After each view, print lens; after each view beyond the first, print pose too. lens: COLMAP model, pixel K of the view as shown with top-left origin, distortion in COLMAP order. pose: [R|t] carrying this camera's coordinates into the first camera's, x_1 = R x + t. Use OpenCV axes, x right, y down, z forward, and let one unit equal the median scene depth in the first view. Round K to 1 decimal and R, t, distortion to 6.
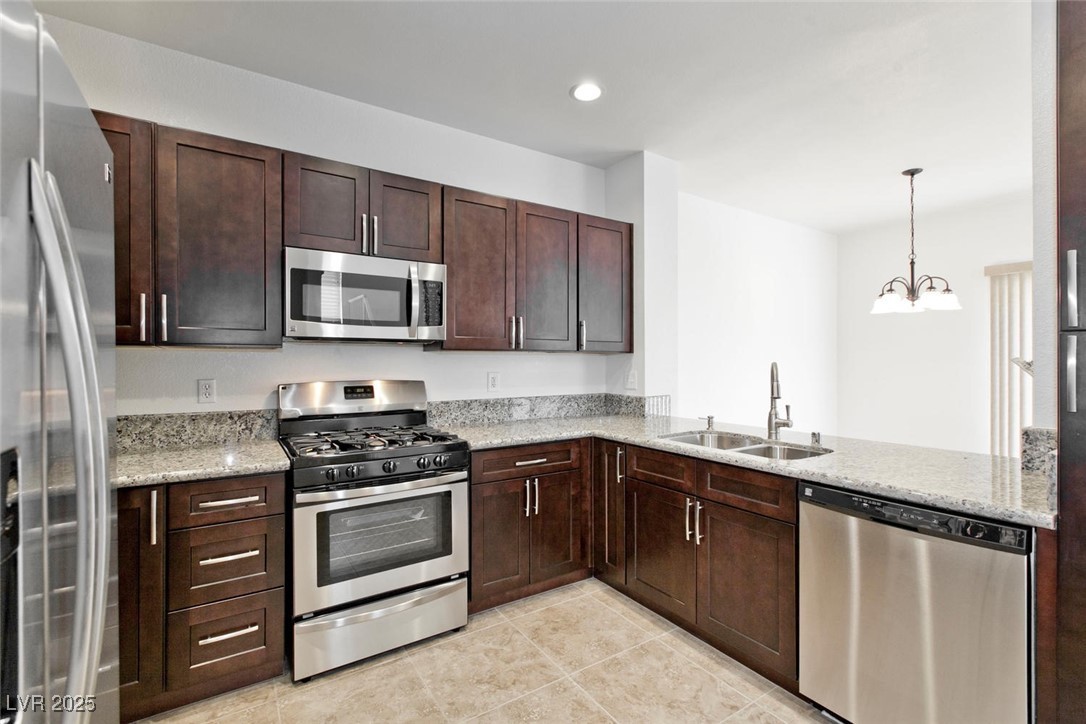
lens RADIAL K [[481.5, 0, 541.4], [0, 481.5, 359.7], [0, 0, 1]] dist [0.003627, -0.001601]
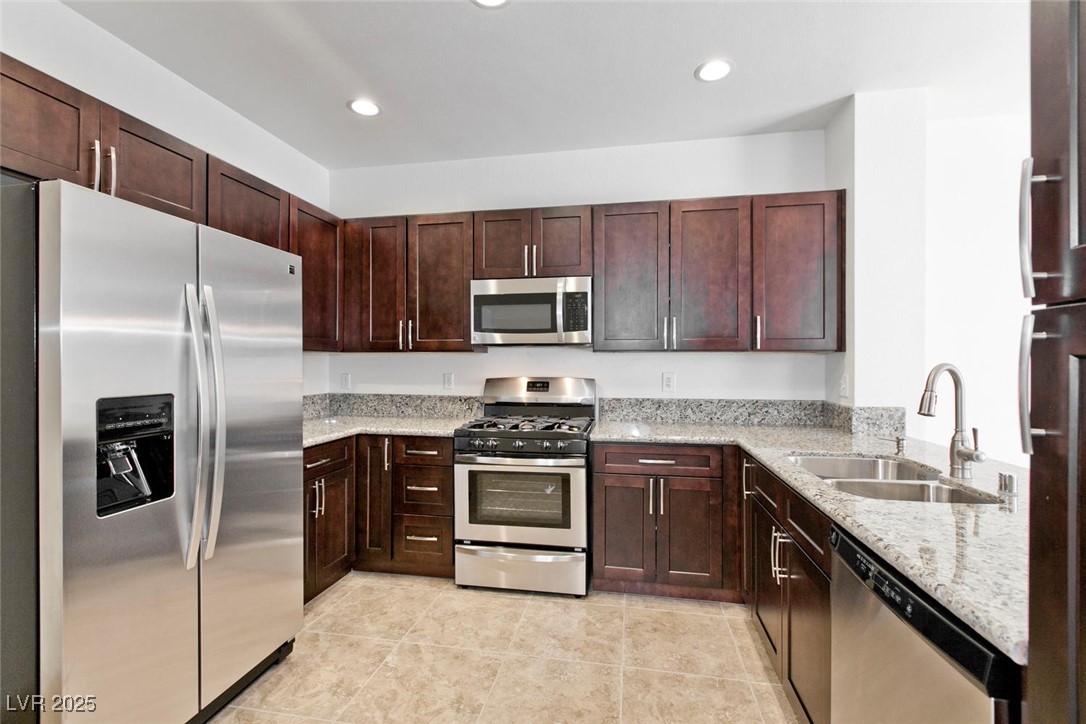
lens RADIAL K [[481.5, 0, 542.6], [0, 481.5, 359.7], [0, 0, 1]] dist [0.003627, -0.001601]
pose [[0.724120, -0.002222, -0.689671, 0.544627], [0.001386, 0.999997, -0.001767, 0.000461], [0.689673, 0.000323, 0.724121, 0.113392]]
